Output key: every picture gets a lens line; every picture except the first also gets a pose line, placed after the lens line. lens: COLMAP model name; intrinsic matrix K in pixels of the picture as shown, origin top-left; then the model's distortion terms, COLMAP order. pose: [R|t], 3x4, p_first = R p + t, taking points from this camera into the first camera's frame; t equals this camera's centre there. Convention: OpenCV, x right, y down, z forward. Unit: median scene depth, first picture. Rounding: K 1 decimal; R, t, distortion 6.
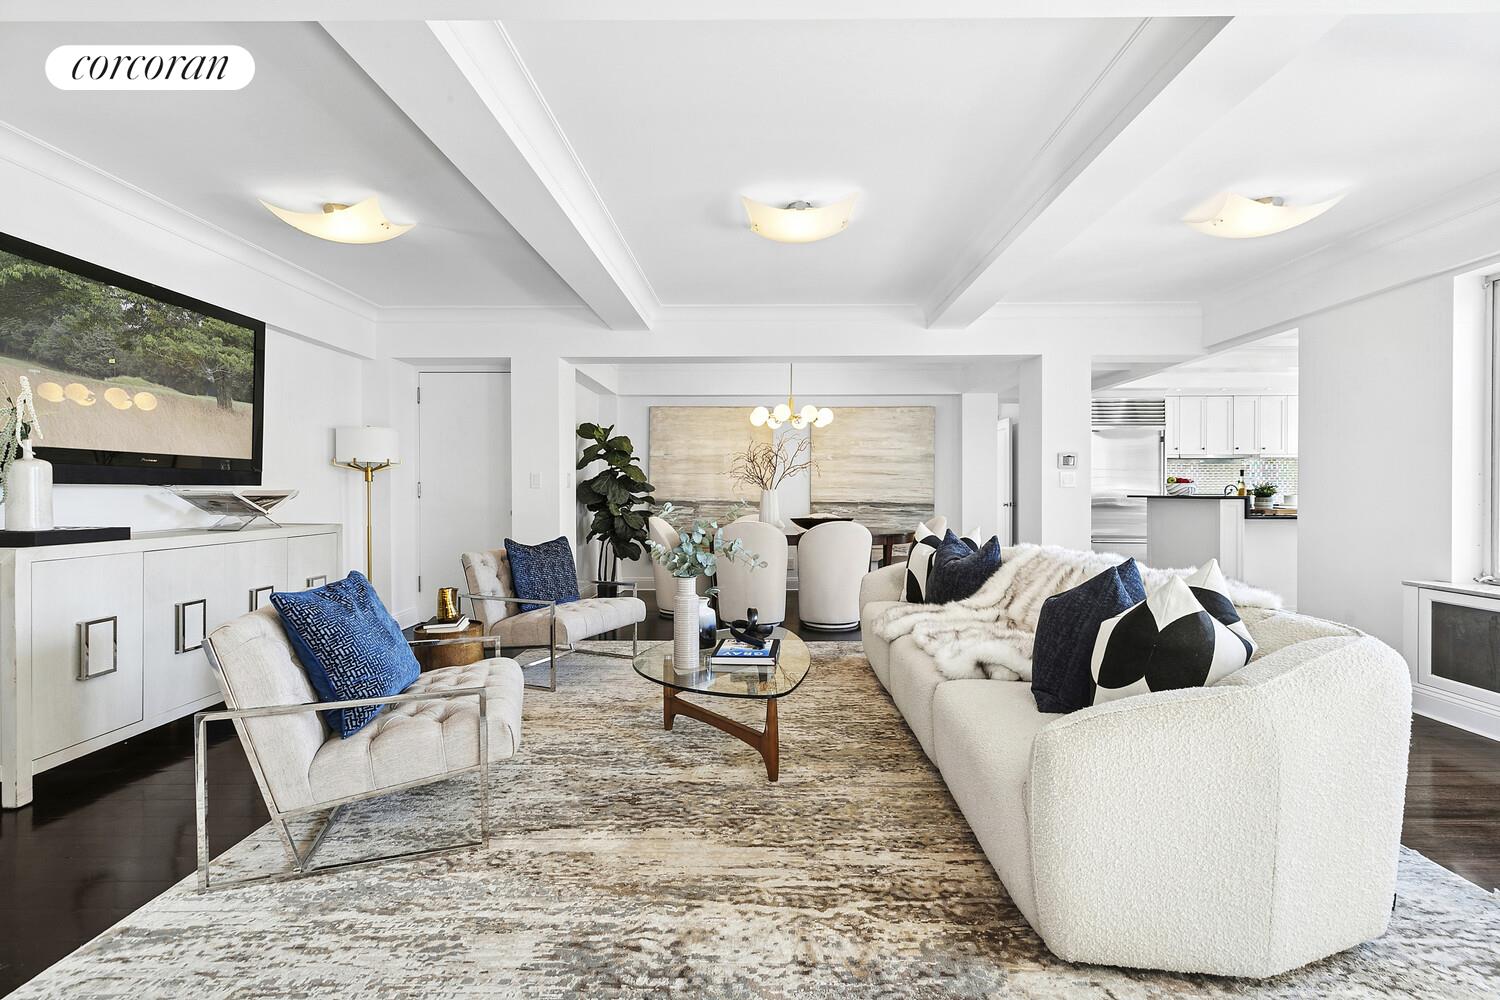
lens RADIAL K [[680.6, 0, 756.7], [0, 680.6, 502.2], [0, 0, 1]] dist [0.005525, 0.000836]
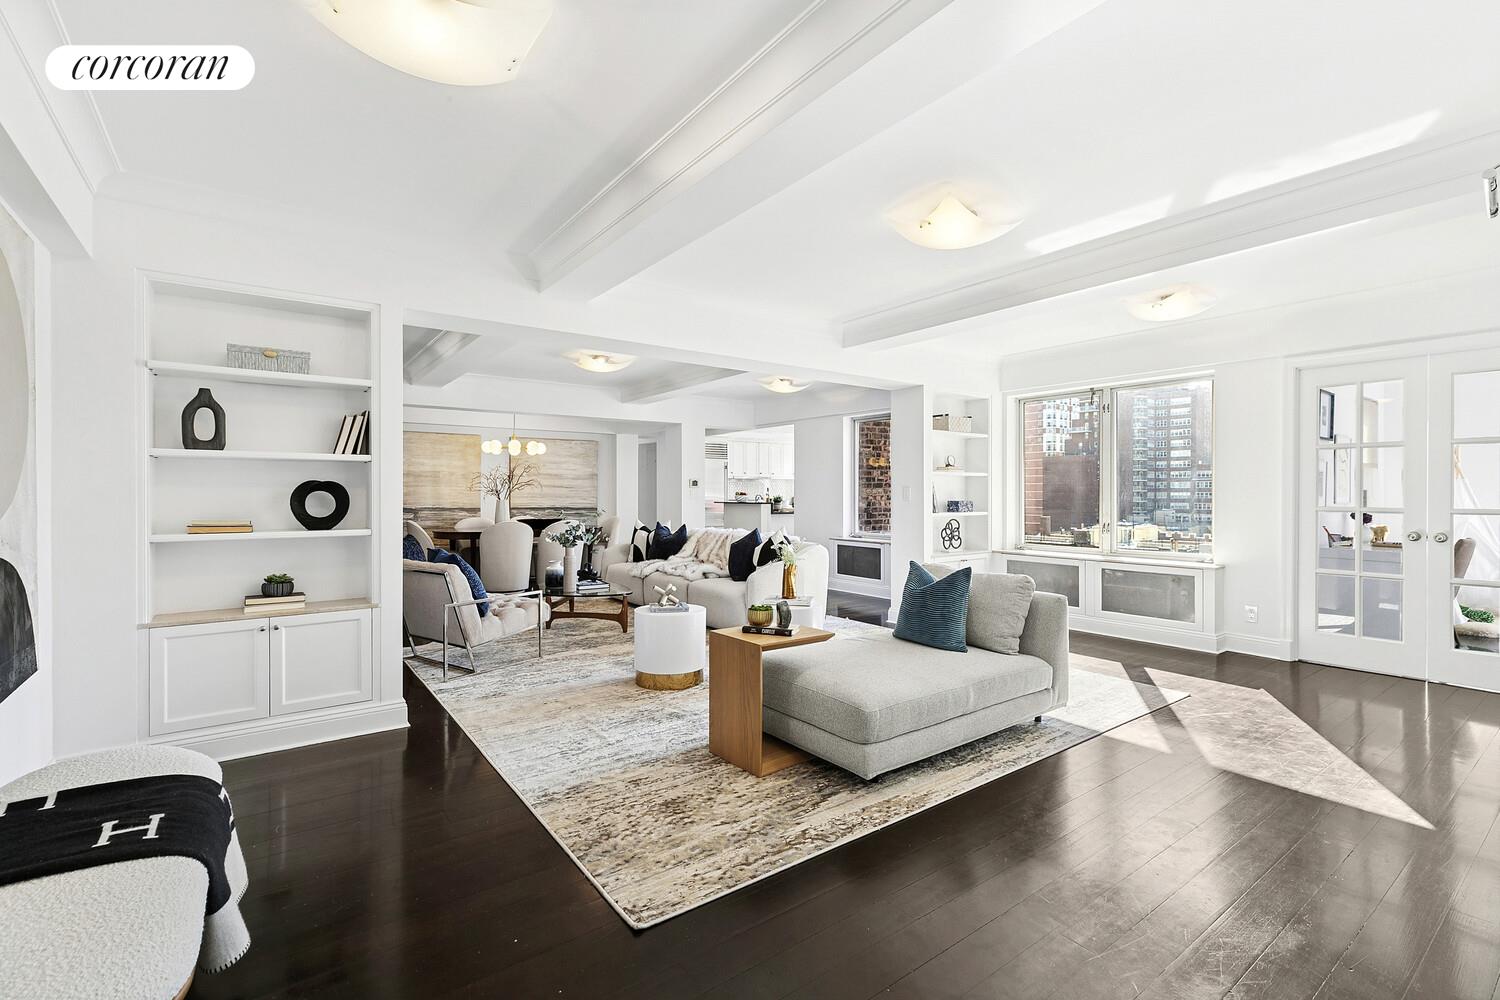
lens RADIAL K [[680.6, 0, 754.8], [0, 680.6, 499.3], [0, 0, 1]] dist [0.005525, 0.000836]
pose [[0.802294, -0.003898, 0.596916, -0.436969], [0.007918, 0.999960, -0.004112, -0.009181], [-0.596876, 0.008025, 0.802293, -0.480139]]
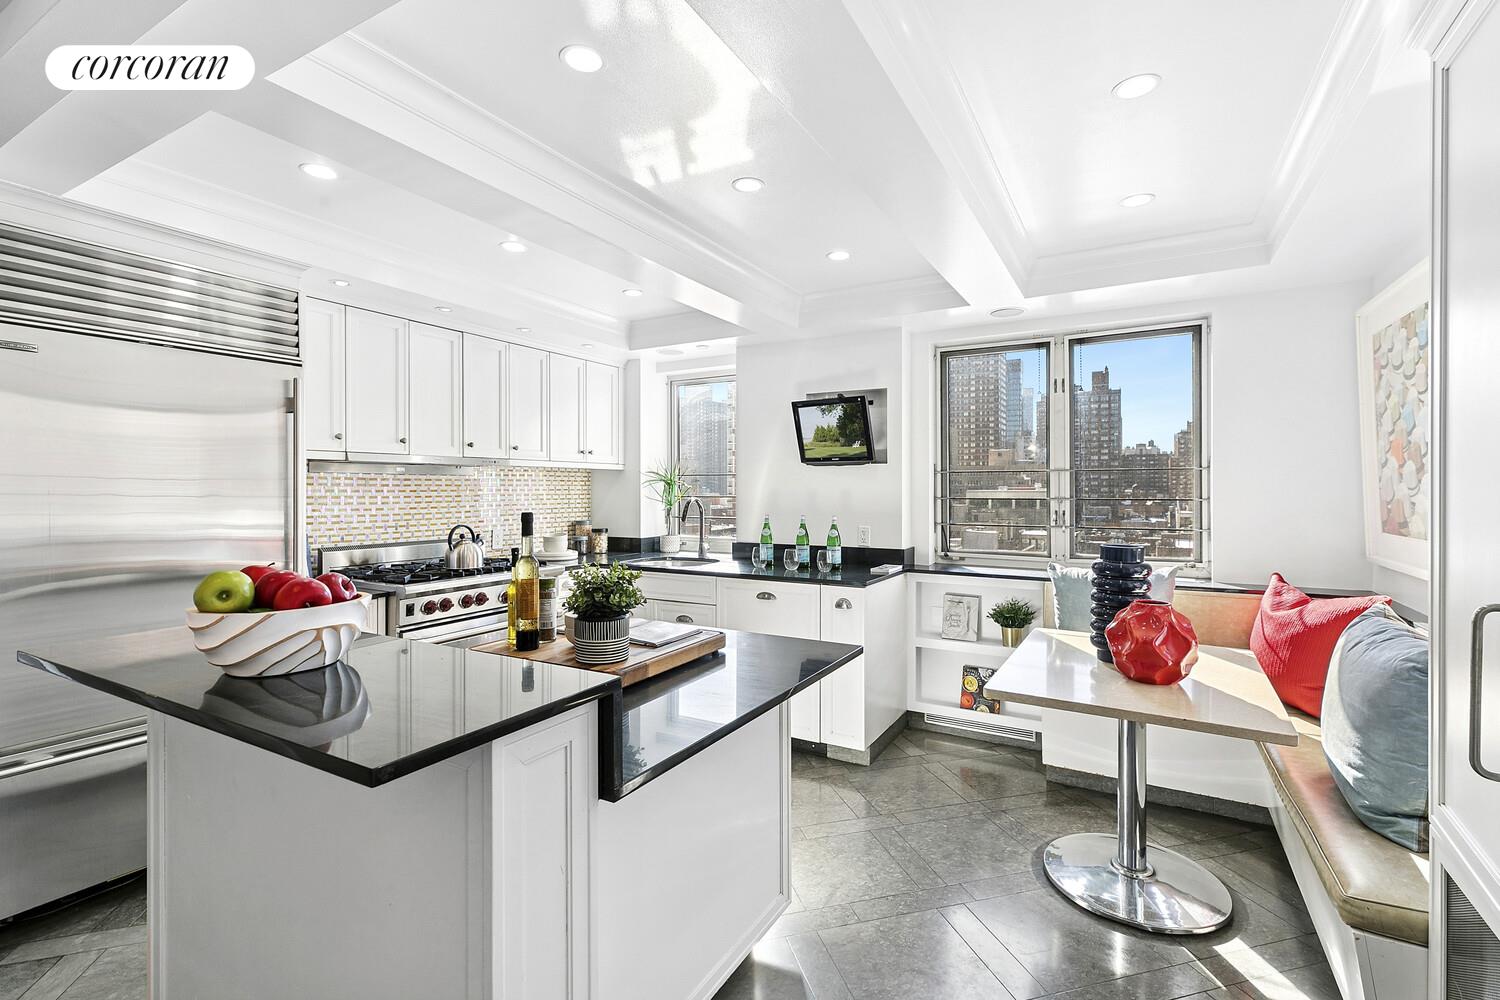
lens RADIAL K [[680.6, 0, 755.0], [0, 680.6, 493.2], [0, 0, 1]] dist [0.005525, 0.000836]
pose [[0.497193, -0.002341, 0.867637, 0.523393], [0.010173, 0.999943, -0.003132, -0.055554], [-0.867580, 0.010383, 0.497189, 0.793808]]
